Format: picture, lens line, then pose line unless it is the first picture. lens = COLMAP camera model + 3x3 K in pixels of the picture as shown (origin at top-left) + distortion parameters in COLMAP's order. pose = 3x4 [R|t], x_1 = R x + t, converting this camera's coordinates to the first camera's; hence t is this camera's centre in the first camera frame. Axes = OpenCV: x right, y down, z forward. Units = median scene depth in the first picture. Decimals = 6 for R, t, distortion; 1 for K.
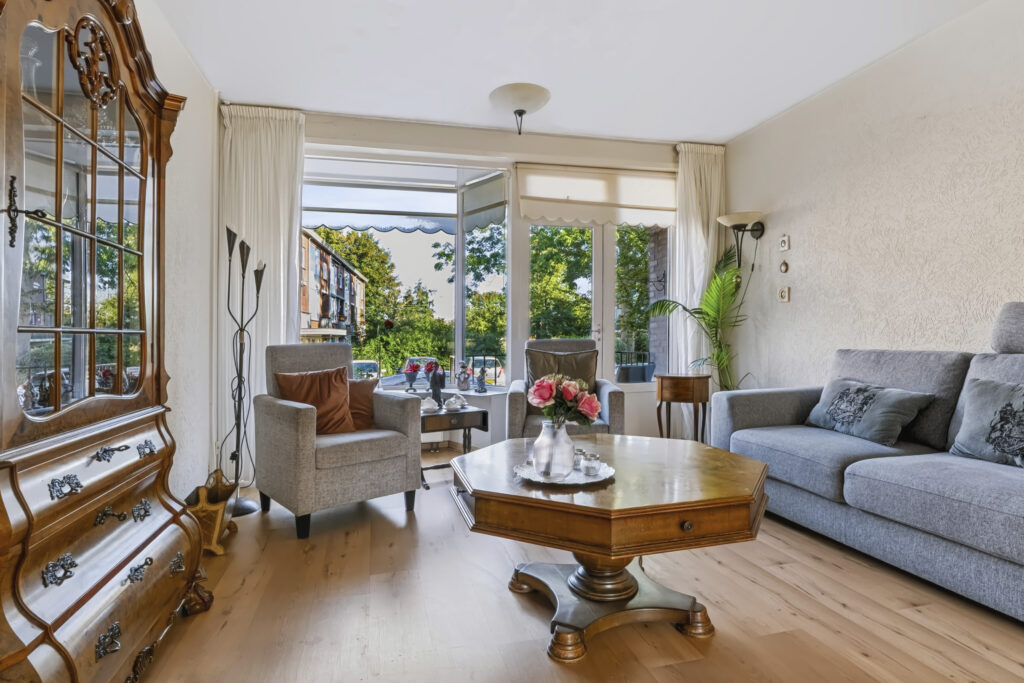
lens RADIAL K [[538.1, 0, 514.5], [0, 538.1, 341.3], [0, 0, 1]] dist [0.005167, -0.000773]
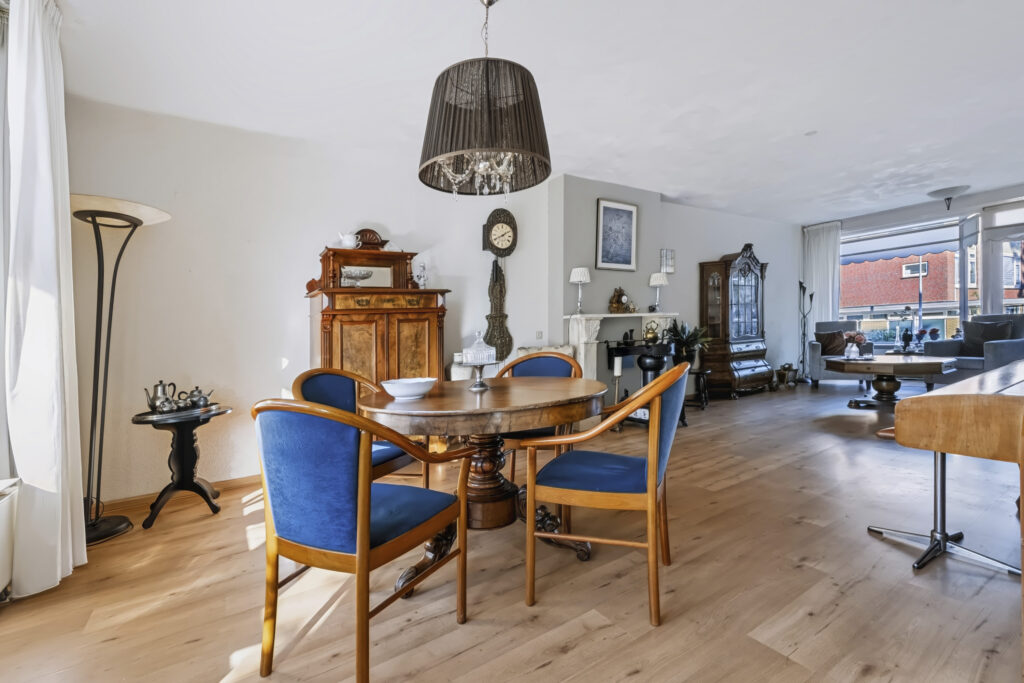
lens RADIAL K [[440.0, 0, 506.6], [0, 440.0, 345.3], [0, 0, 1]] dist [0.002782, 0.000242]
pose [[0.307826, 0.026144, -0.951083, 0.899749], [0.036930, 0.998541, 0.039401, -0.017430], [0.950726, -0.047252, 0.306412, -0.881587]]
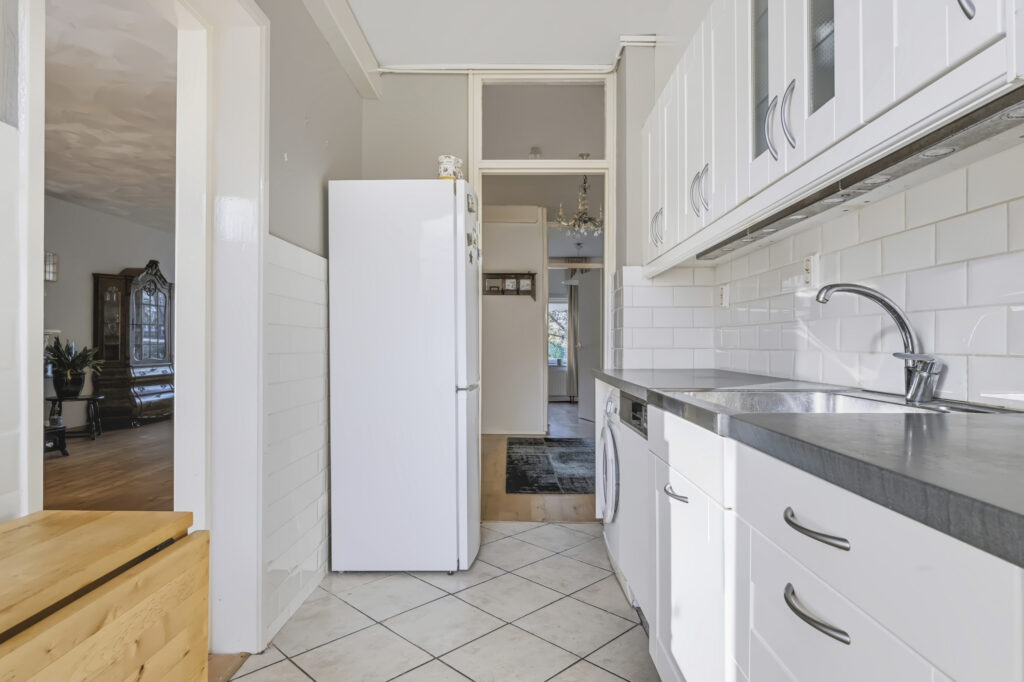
lens RADIAL K [[589.2, 0, 513.8], [0, 589.2, 373.2], [0, 0, 1]] dist [0.000006, -0.000188]
pose [[0.964903, 0.021309, -0.261740, 1.280169], [-0.009596, 0.998898, 0.045946, -0.013105], [0.262431, -0.041822, 0.964044, -1.116043]]
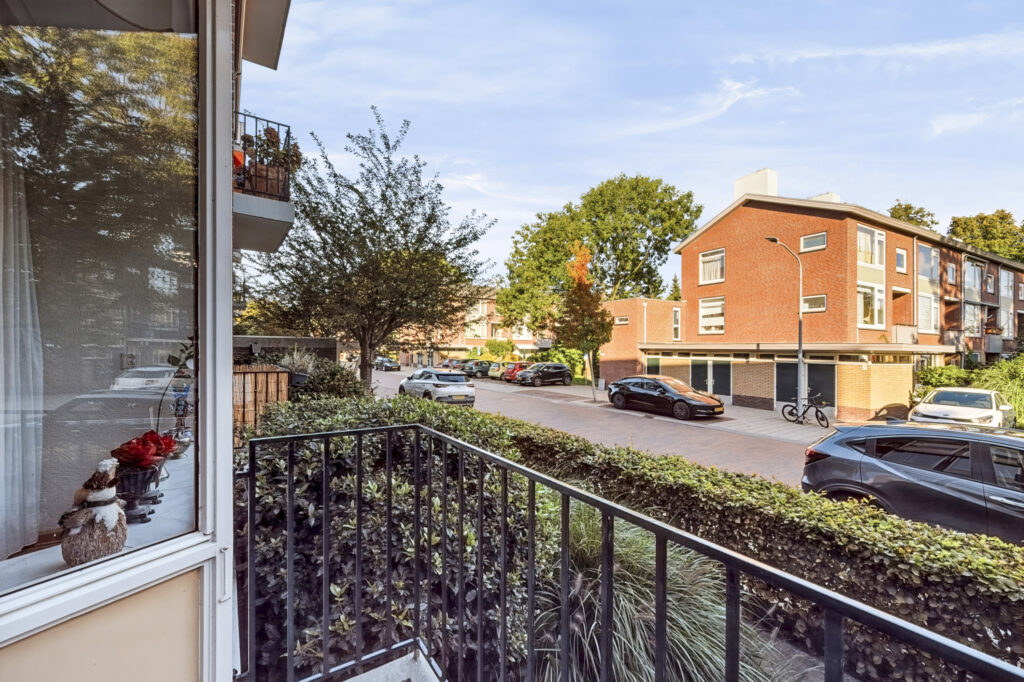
lens RADIAL K [[416.6, 0, 509.0], [0, 416.6, 349.0], [0, 0, 1]] dist [-0.000360, -0.000121]
pose [[0.336389, 0.020138, -0.941508, 0.197476], [-0.025731, 0.999595, 0.012187, -0.048957], [0.941372, 0.020127, 0.336771, 1.446917]]
